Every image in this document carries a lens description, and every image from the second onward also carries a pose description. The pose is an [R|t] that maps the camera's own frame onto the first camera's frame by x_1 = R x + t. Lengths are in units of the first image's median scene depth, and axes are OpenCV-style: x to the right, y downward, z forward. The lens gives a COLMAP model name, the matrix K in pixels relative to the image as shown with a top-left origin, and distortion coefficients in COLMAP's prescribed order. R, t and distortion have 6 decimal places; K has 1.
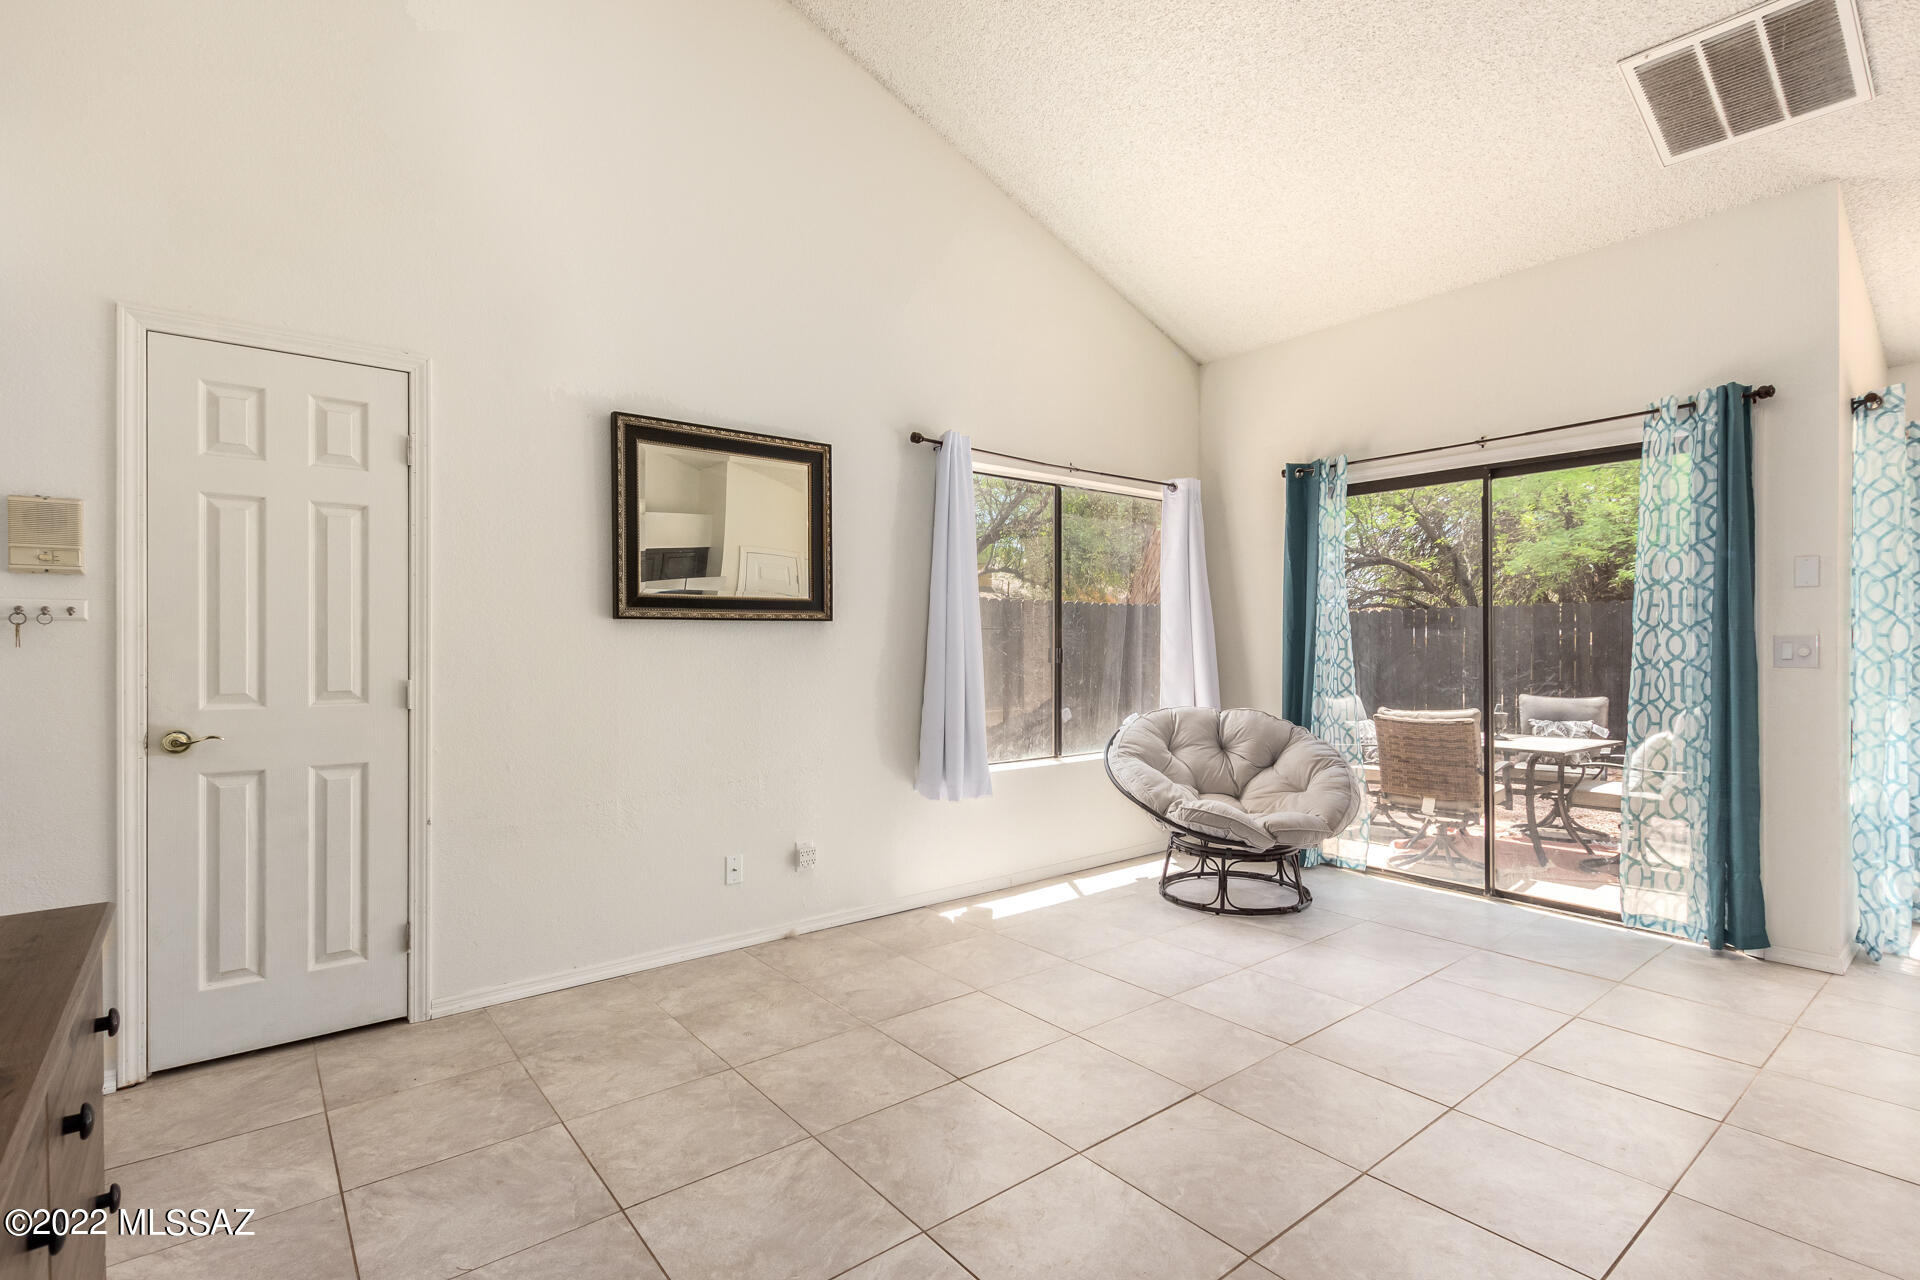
lens RADIAL K [[896.2, 0, 960.6], [0, 896.2, 642.9], [0, 0, 1]] dist [0.013389, -0.006147]
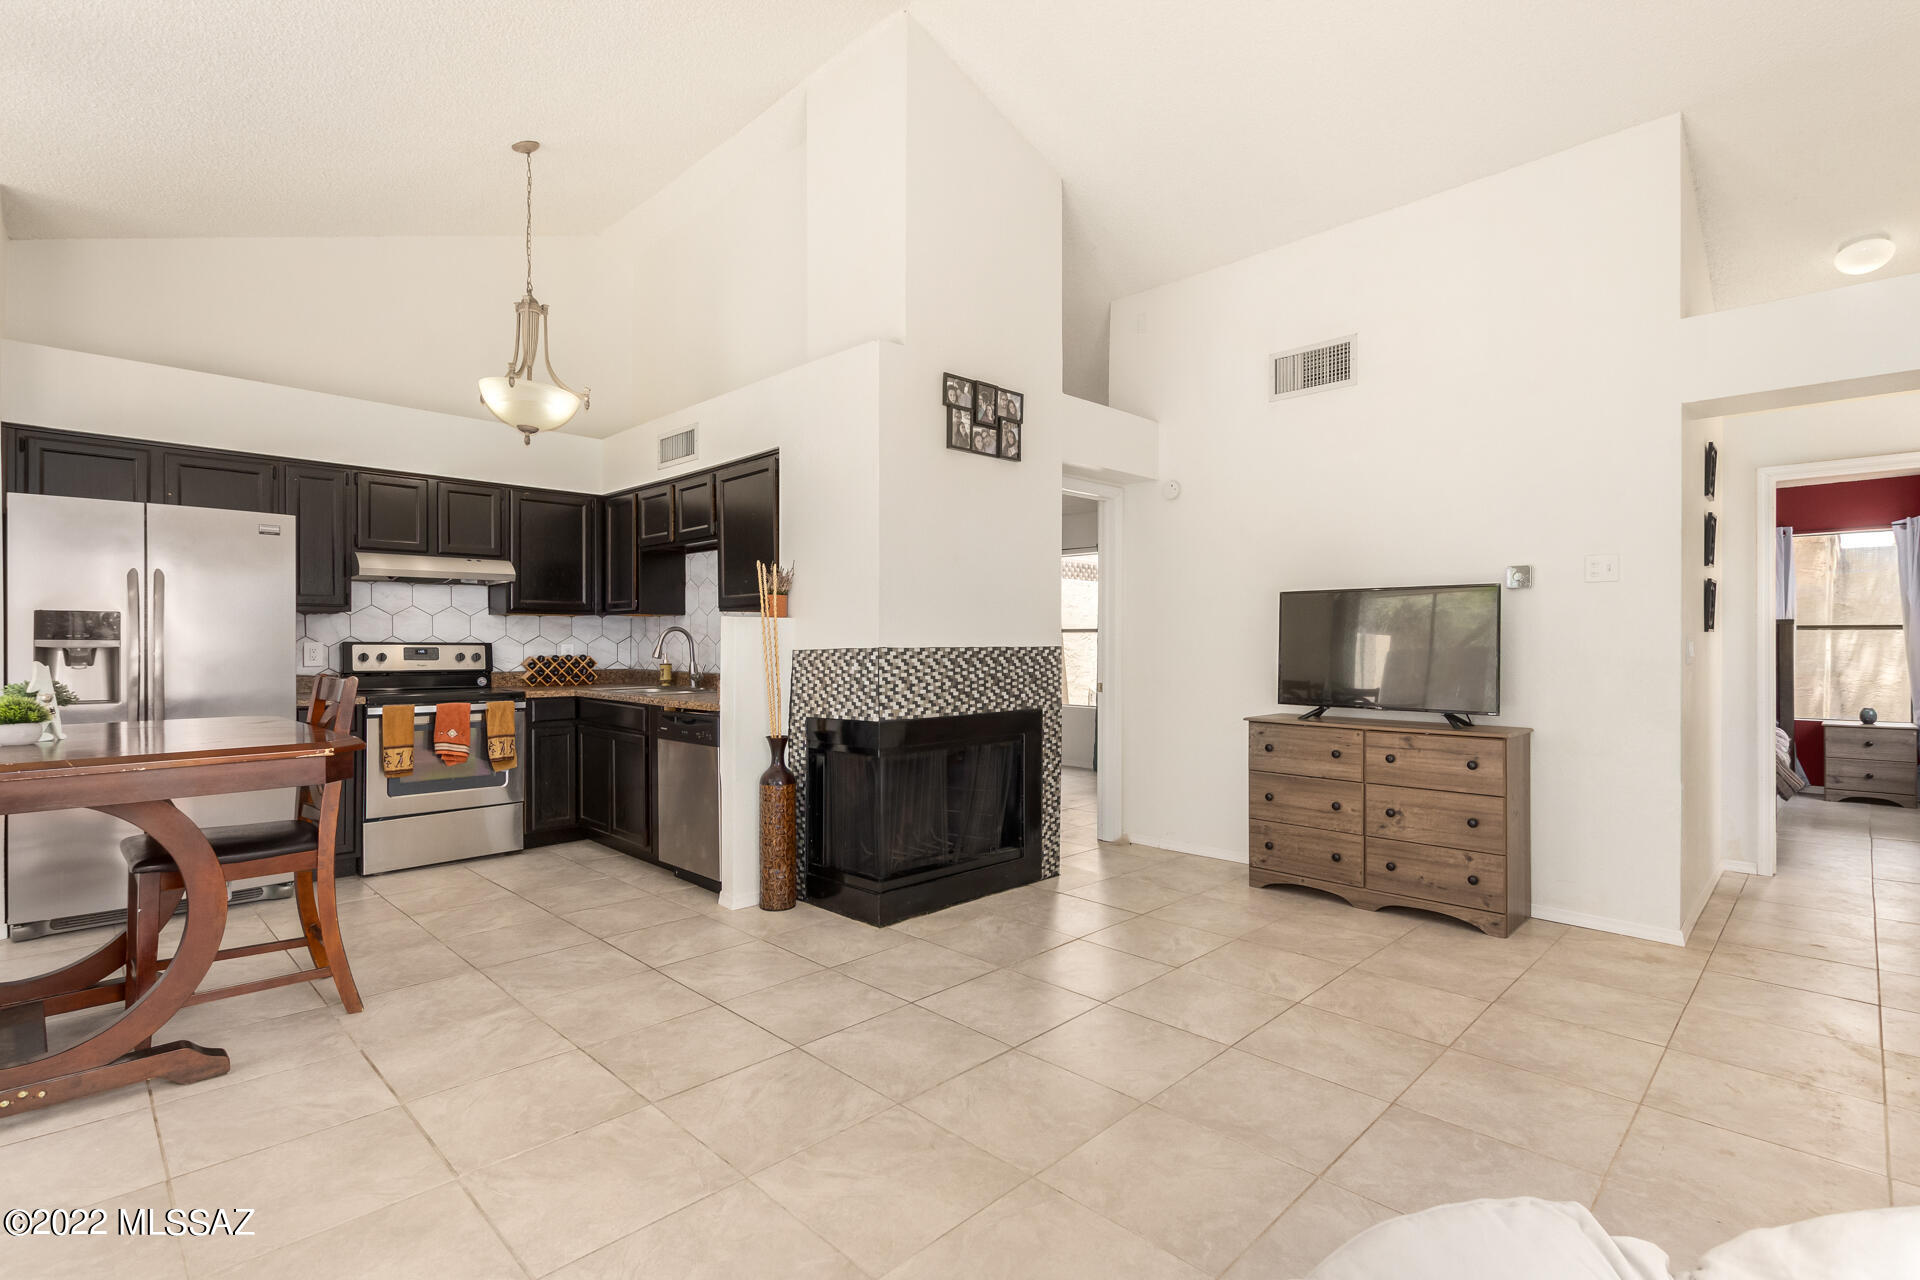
lens RADIAL K [[896.2, 0, 960.6], [0, 896.2, 642.9], [0, 0, 1]] dist [0.013389, -0.006147]
pose [[-0.993967, -0.000917, -0.109676, 0.399893], [-0.000797, 0.999999, -0.001142, 0.001600], [0.109677, -0.001048, -0.993967, 1.364016]]
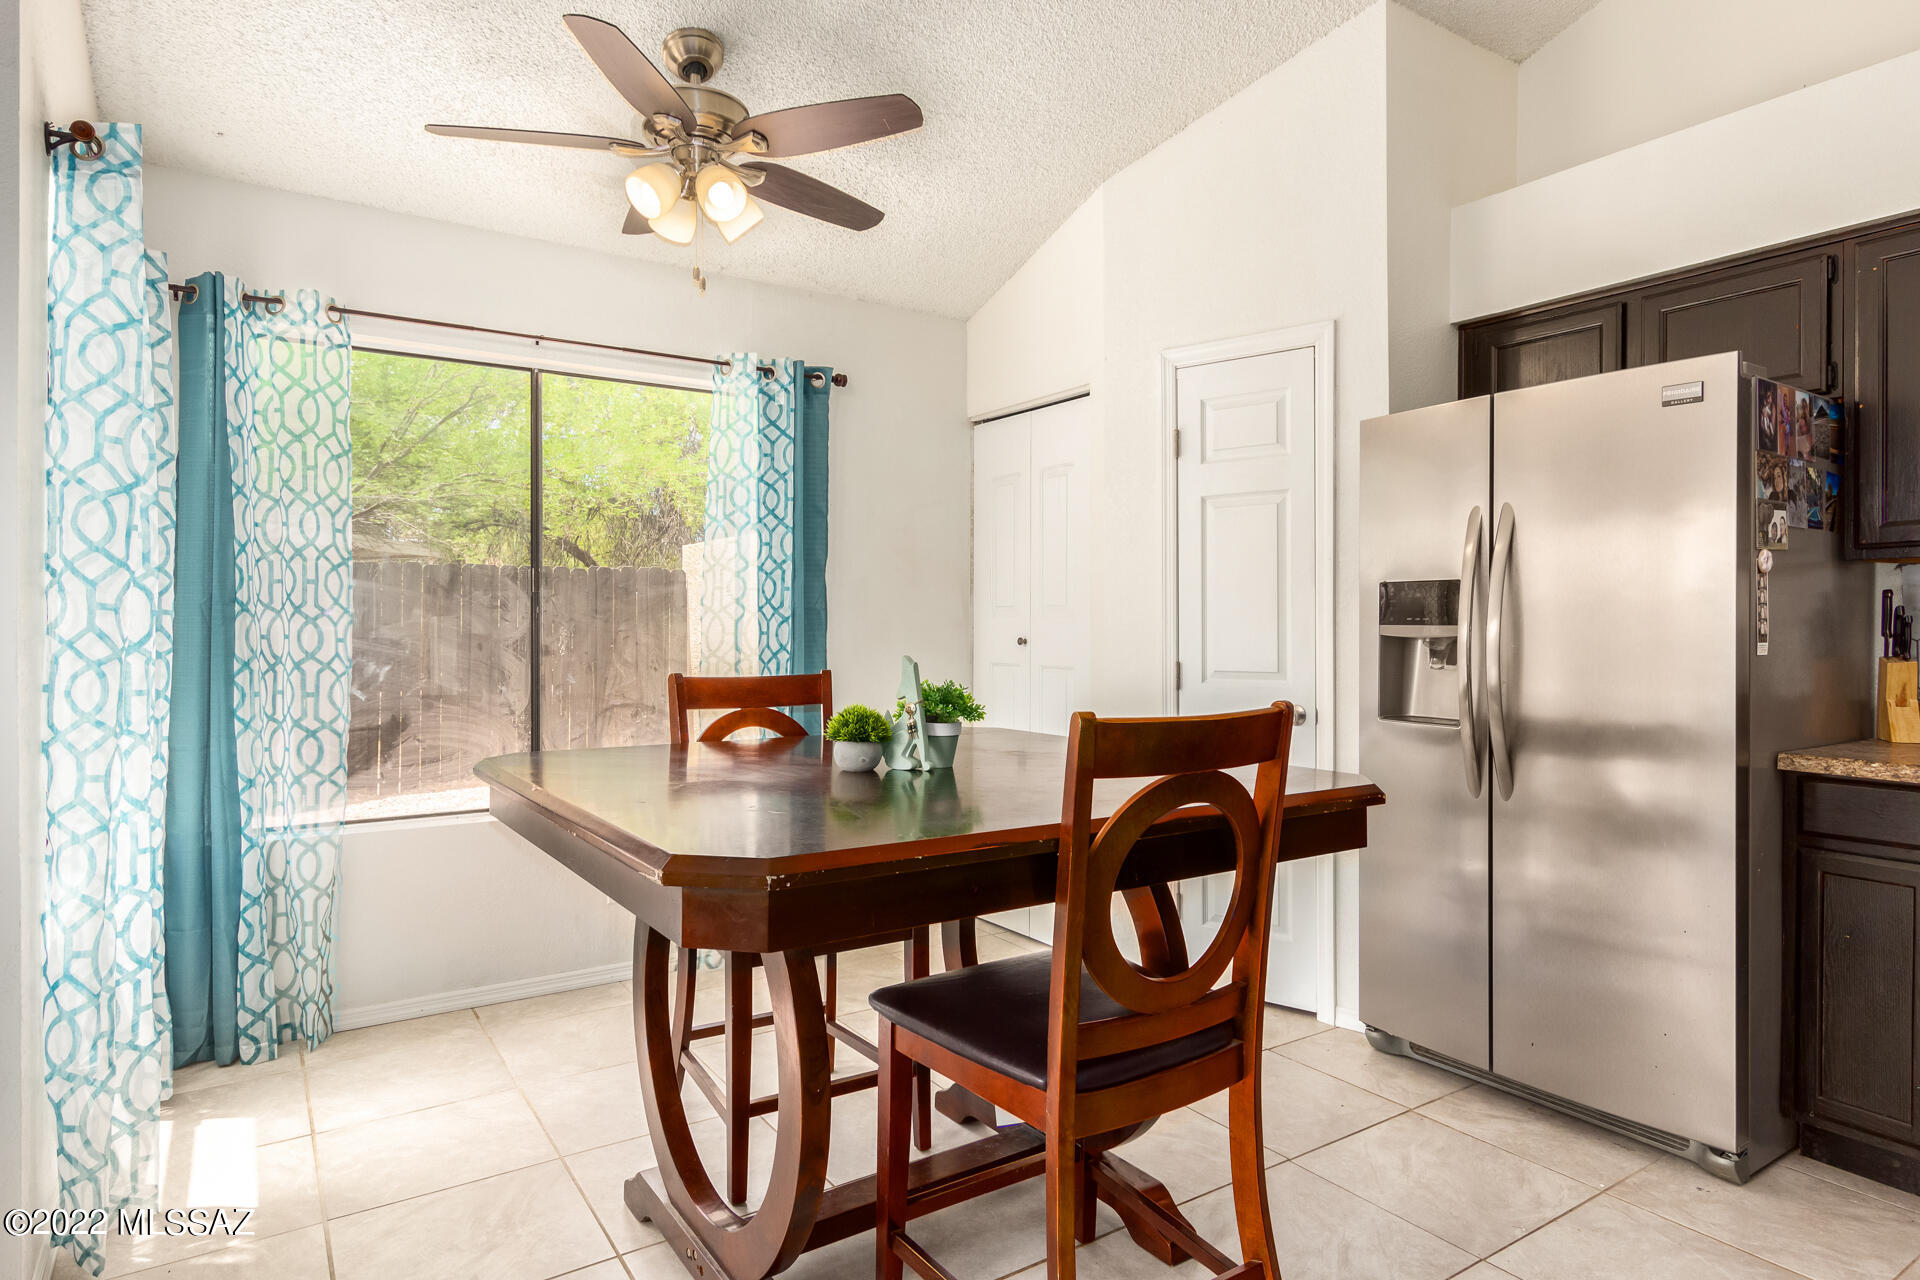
lens RADIAL K [[1086.2, 0, 964.6], [0, 1086.2, 630.1], [0, 0, 1]] dist [0.017589, -0.001205]
pose [[0.089256, -0.002056, 0.996007, 0.447848], [-0.003128, 0.999992, 0.002345, 0.000733], [-0.996004, -0.003325, 0.089249, 0.461643]]
